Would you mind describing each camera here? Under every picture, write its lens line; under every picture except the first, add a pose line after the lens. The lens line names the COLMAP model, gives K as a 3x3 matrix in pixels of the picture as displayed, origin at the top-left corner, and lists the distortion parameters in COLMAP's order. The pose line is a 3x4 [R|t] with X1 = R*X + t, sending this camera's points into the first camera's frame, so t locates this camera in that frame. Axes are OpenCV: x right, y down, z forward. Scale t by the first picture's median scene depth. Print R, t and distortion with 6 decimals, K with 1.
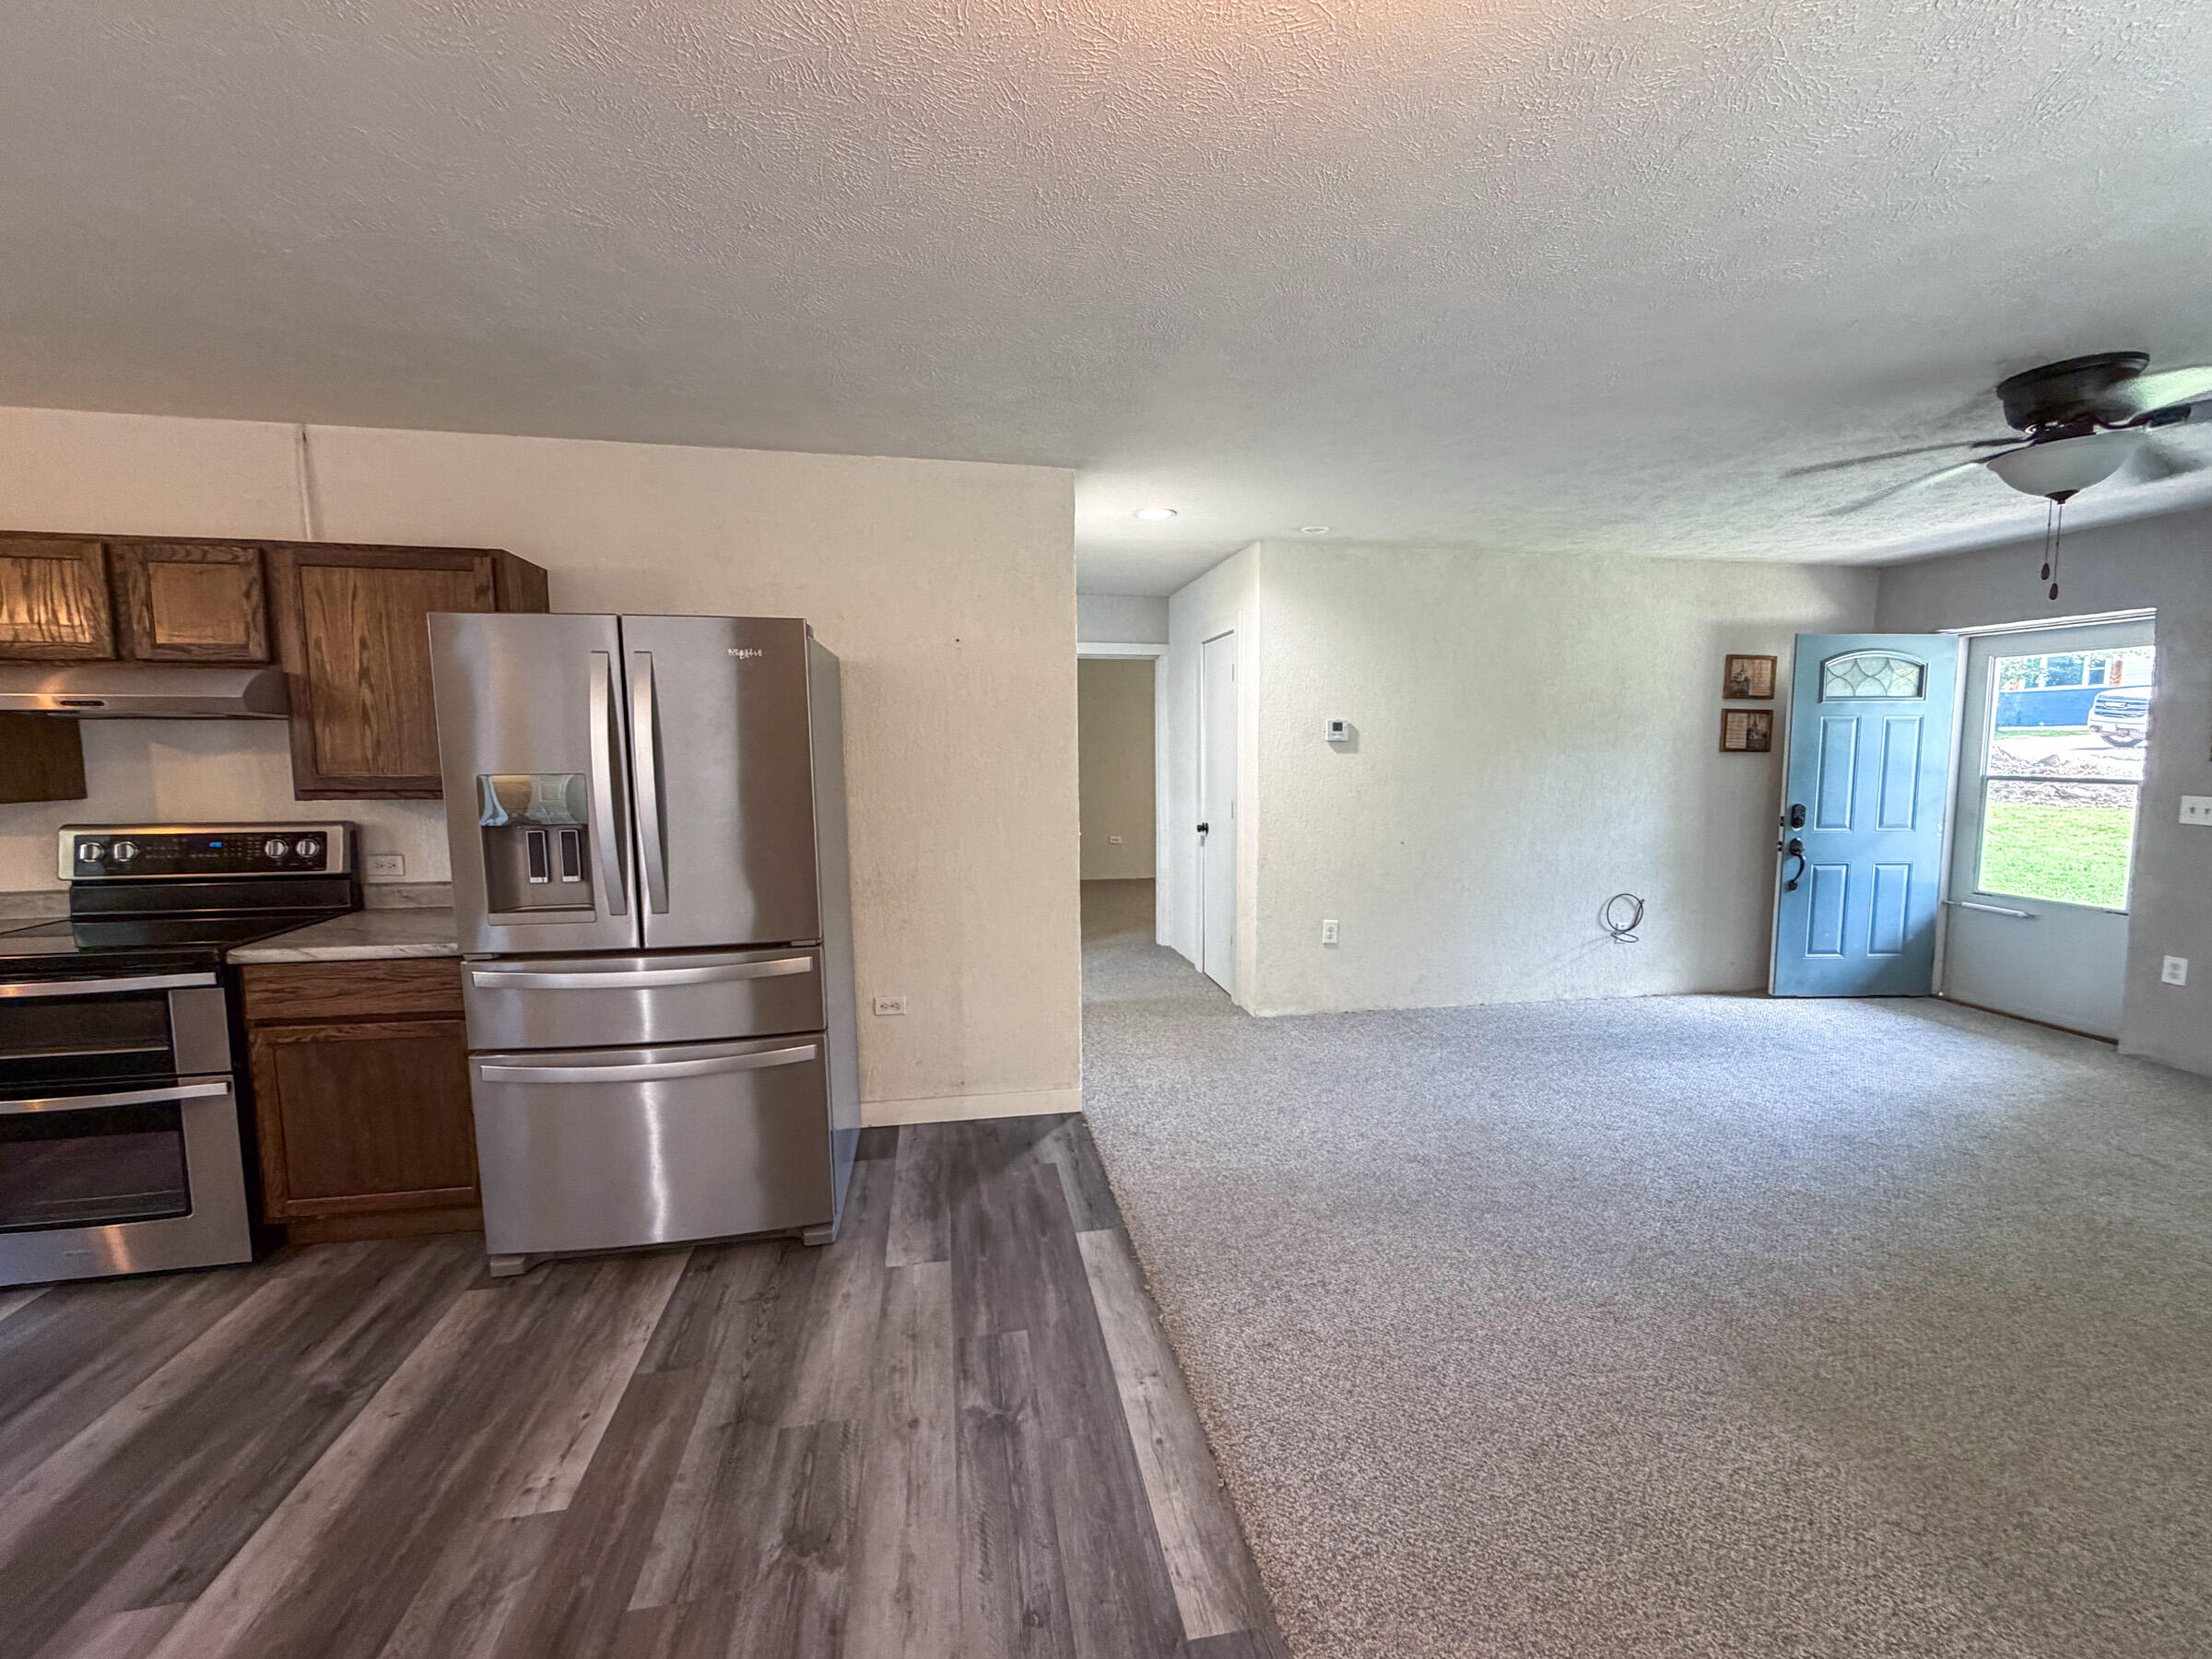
lens RADIAL K [[892.5, 0, 1103.2], [0, 892.5, 831.9], [0, 0, 1]] dist [0.000843, -0.000048]
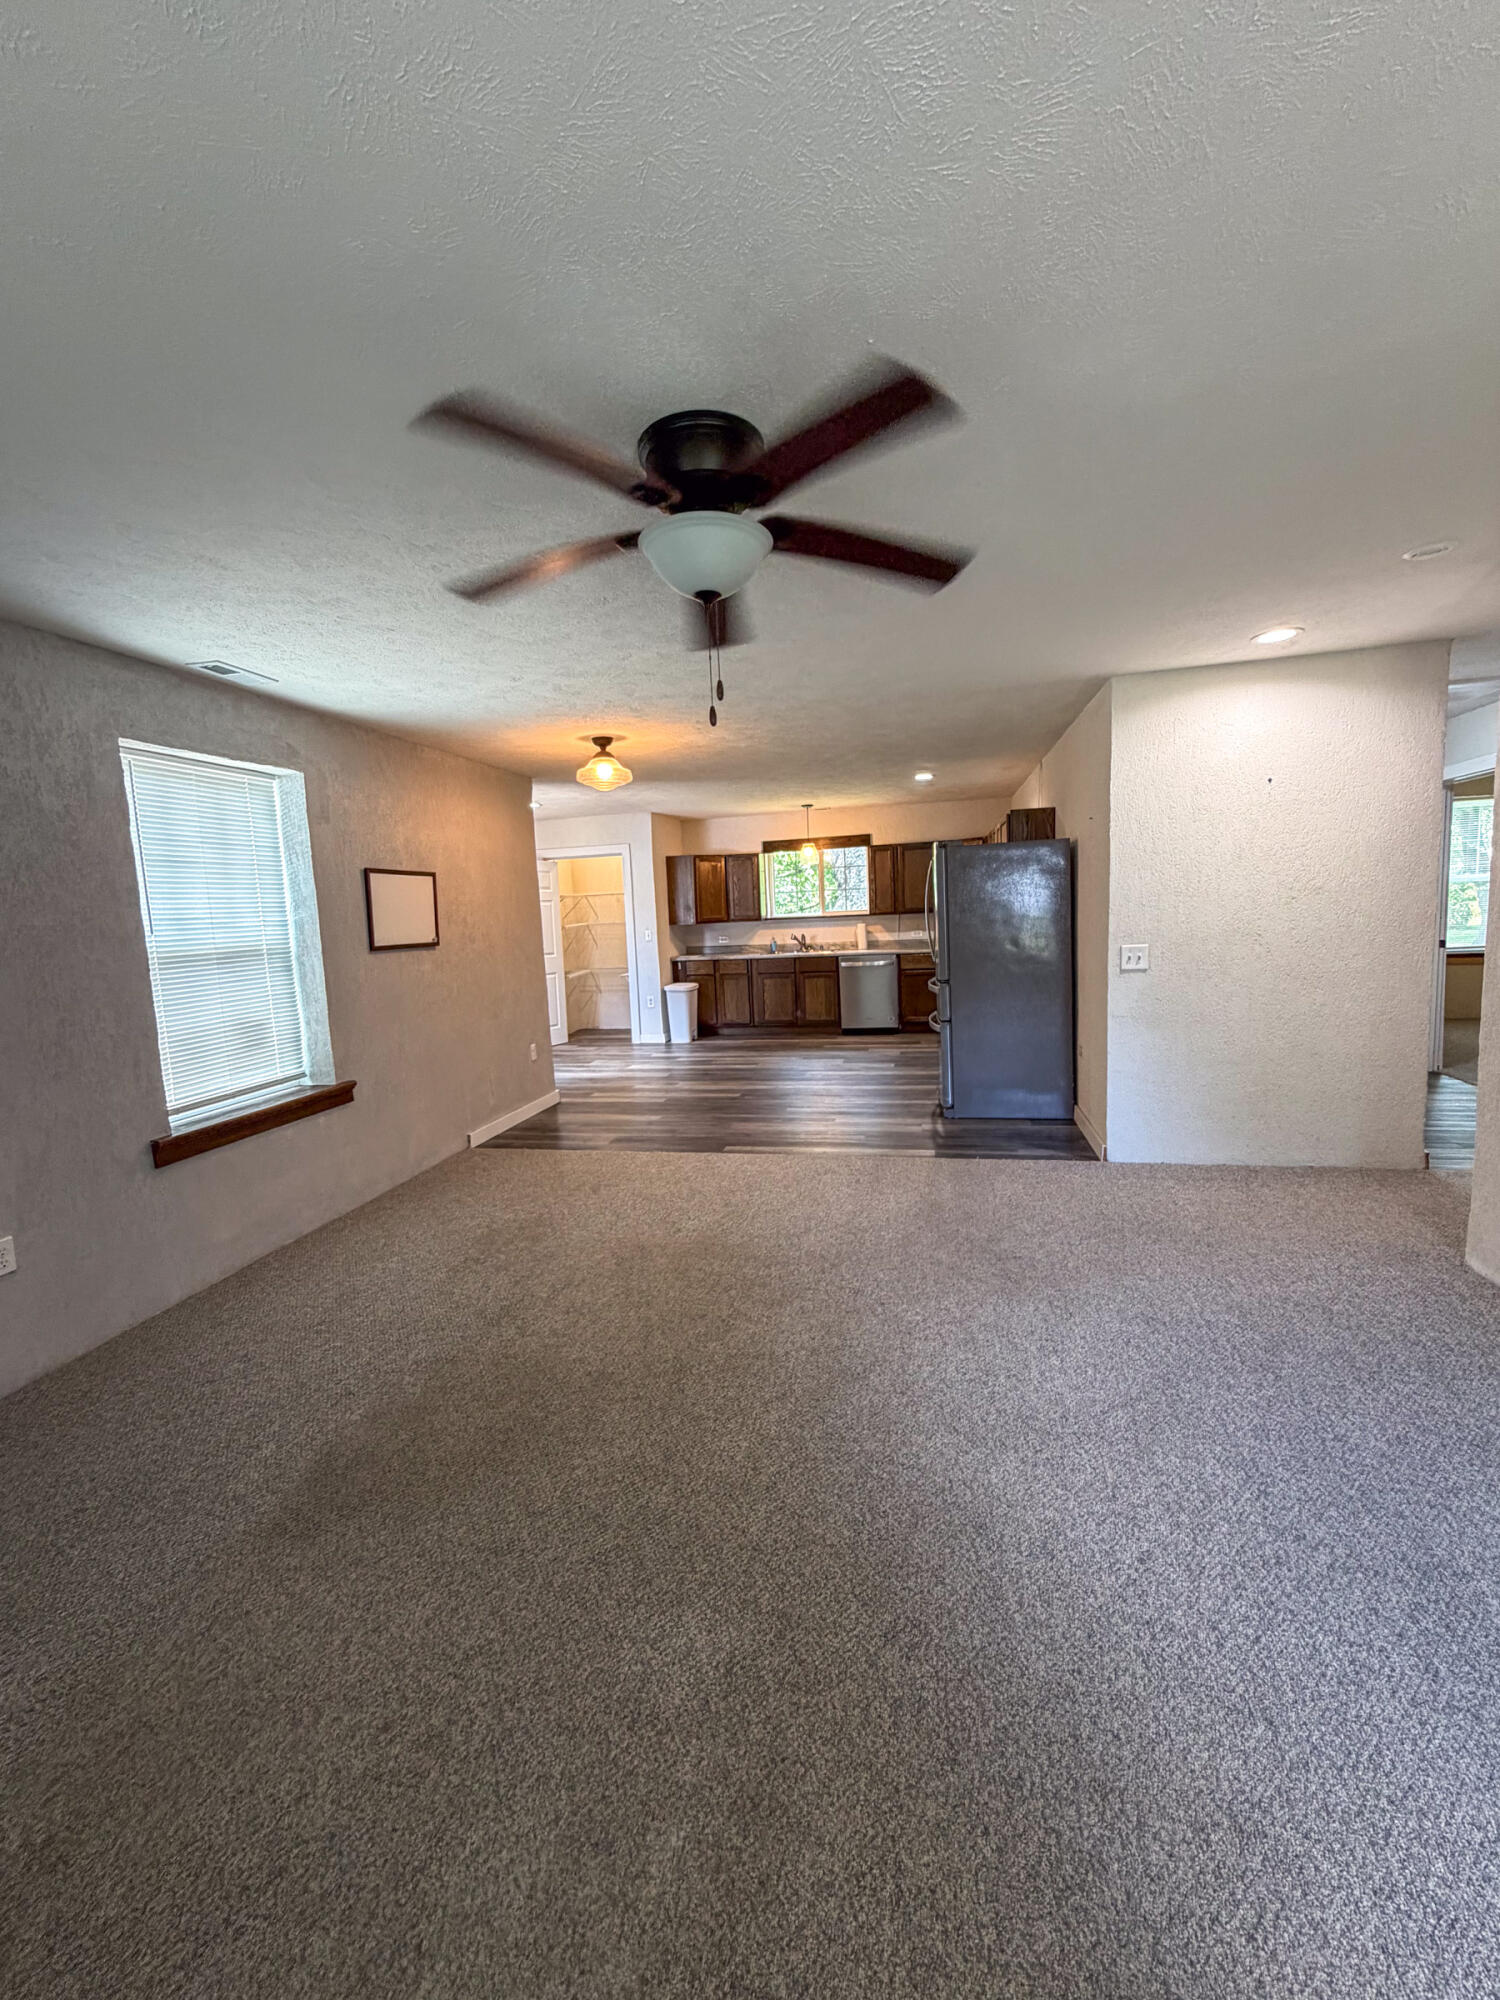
lens RADIAL K [[807.0, 0, 751.0], [0, 807.0, 998.3], [0, 0, 1]] dist [0.000843, -0.000048]
pose [[-0.387759, 0.122478, -0.913587, 1.712514], [-0.044620, 0.987477, 0.151322, -0.122475], [0.920680, 0.099441, -0.377438, 1.289154]]
